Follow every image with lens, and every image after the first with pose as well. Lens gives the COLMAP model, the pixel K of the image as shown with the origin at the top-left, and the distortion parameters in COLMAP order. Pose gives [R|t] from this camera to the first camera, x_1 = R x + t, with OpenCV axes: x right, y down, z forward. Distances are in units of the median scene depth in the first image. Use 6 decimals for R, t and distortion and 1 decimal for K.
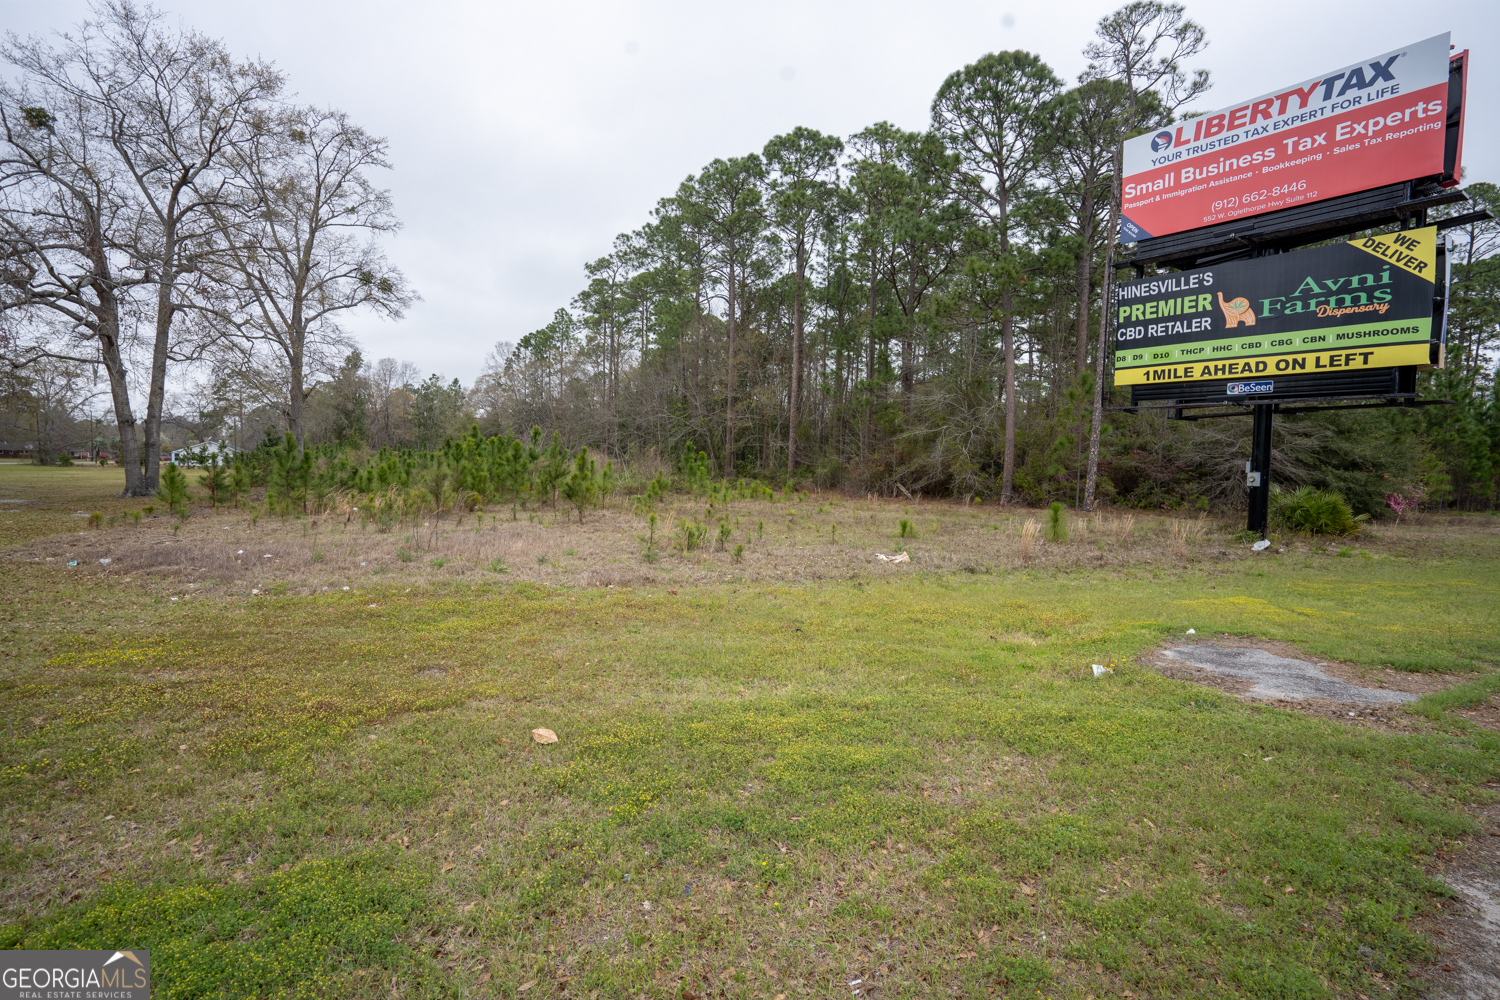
lens RADIAL K [[709.7, 0, 750.0], [0, 709.7, 500.0], [0, 0, 1]] dist [-0.053375, 0.021088]
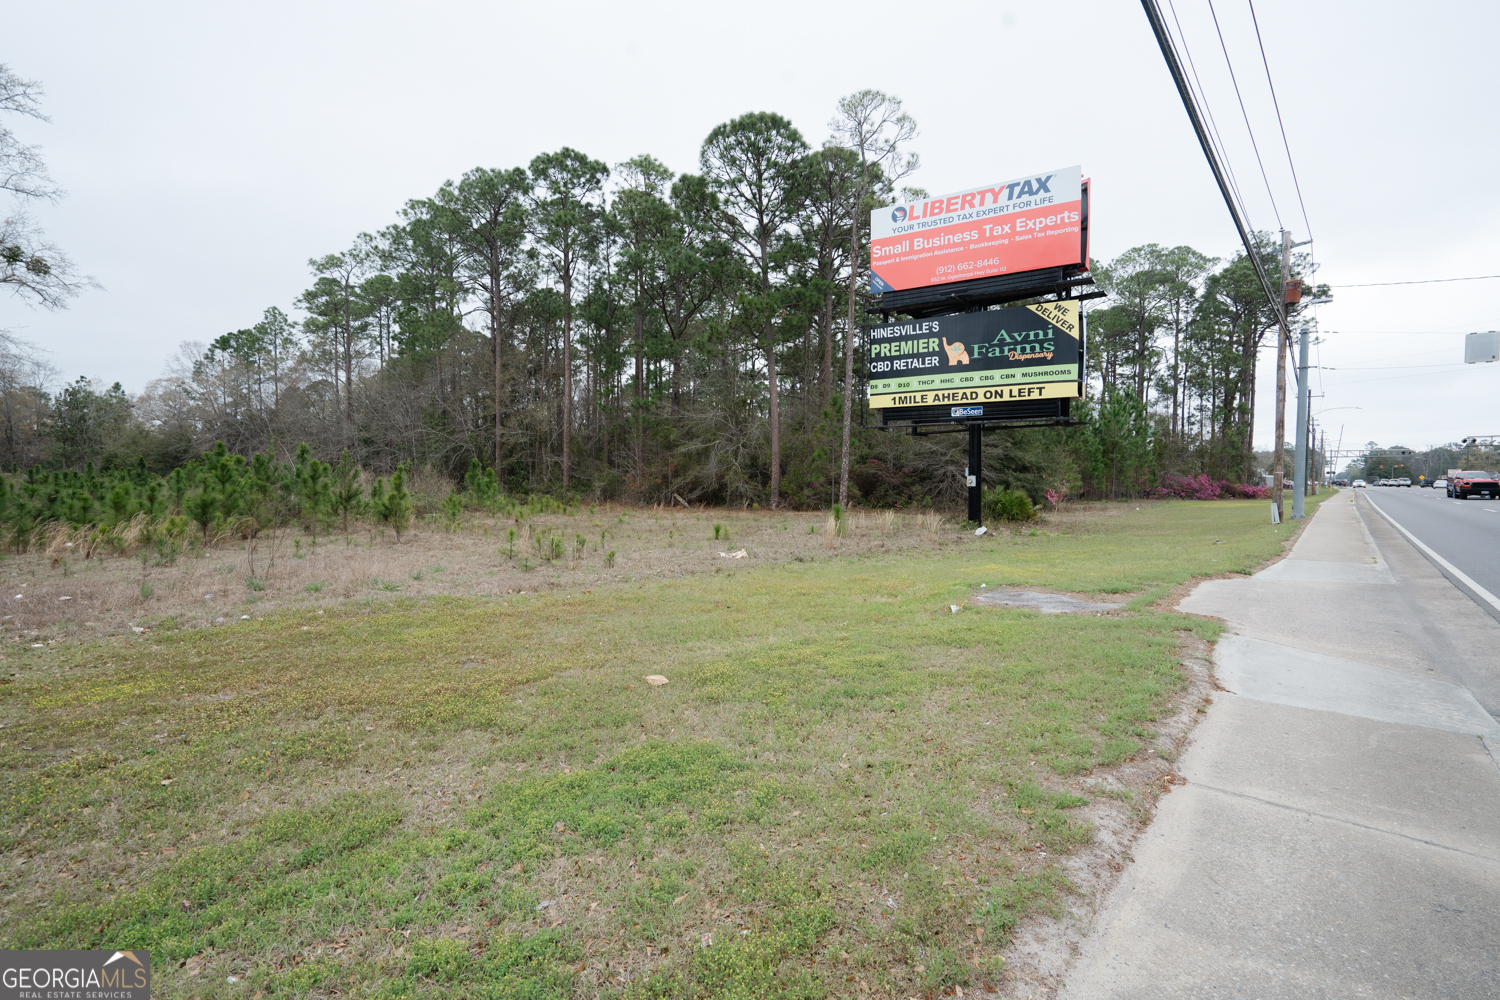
lens RADIAL K [[702.6, 0, 751.0], [0, 702.6, 501.4], [0, 0, 1]] dist [-0.001582, 0.000068]
pose [[0.930508, -0.035226, 0.364575, -0.105824], [0.040720, 0.999143, -0.007392, 0.001047], [-0.364002, 0.021724, 0.931145, -0.060453]]
